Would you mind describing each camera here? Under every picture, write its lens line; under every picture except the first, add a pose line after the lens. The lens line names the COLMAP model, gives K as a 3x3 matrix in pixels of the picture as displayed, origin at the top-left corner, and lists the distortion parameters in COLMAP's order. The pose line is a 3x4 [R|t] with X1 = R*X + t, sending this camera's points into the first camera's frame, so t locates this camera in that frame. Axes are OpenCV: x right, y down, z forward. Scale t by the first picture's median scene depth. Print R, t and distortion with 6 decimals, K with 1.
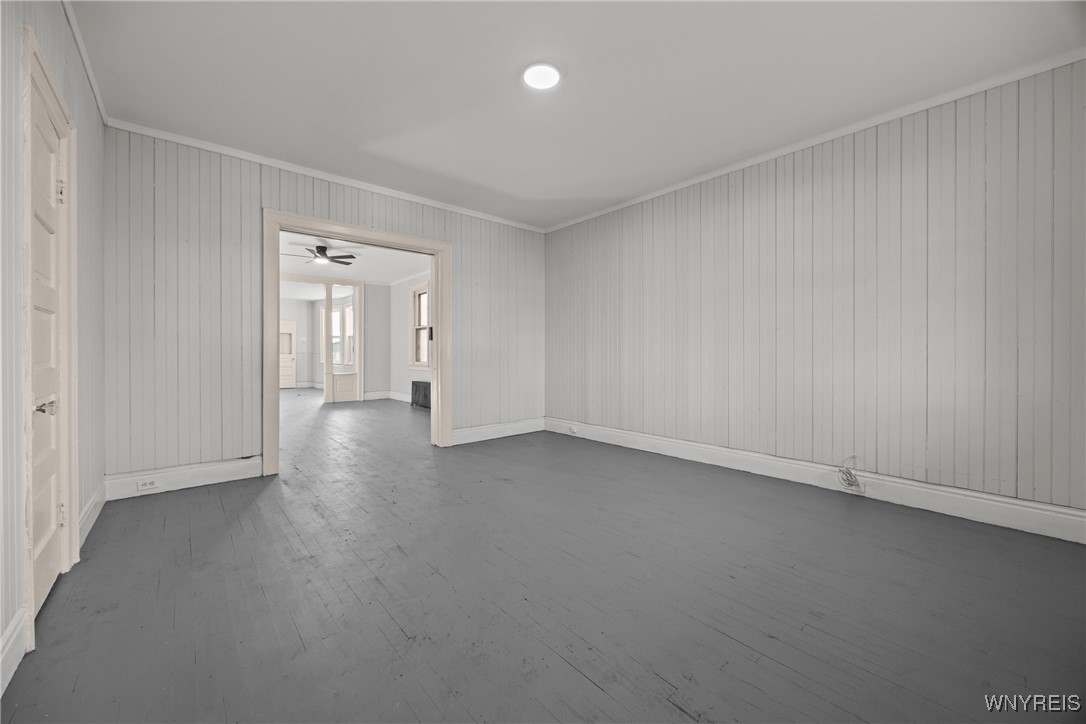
lens RADIAL K [[421.0, 0, 544.2], [0, 421.0, 356.5], [0, 0, 1]] dist [-0.001084, 0.000378]
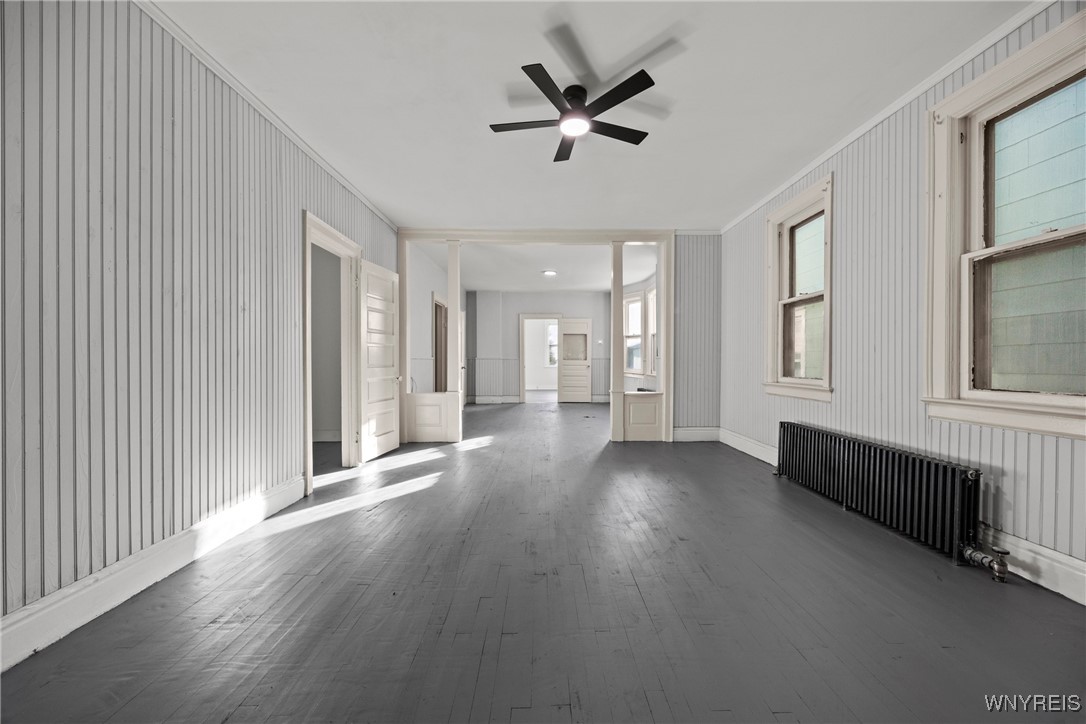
lens RADIAL K [[415.8, 0, 543.4], [0, 415.8, 363.3], [0, 0, 1]] dist [-0.000600, 0.000054]
pose [[0.762103, 0.002754, -0.647450, -0.193600], [-0.001198, 0.999995, 0.002844, -0.002900], [0.647454, -0.001391, 0.762103, 0.445859]]
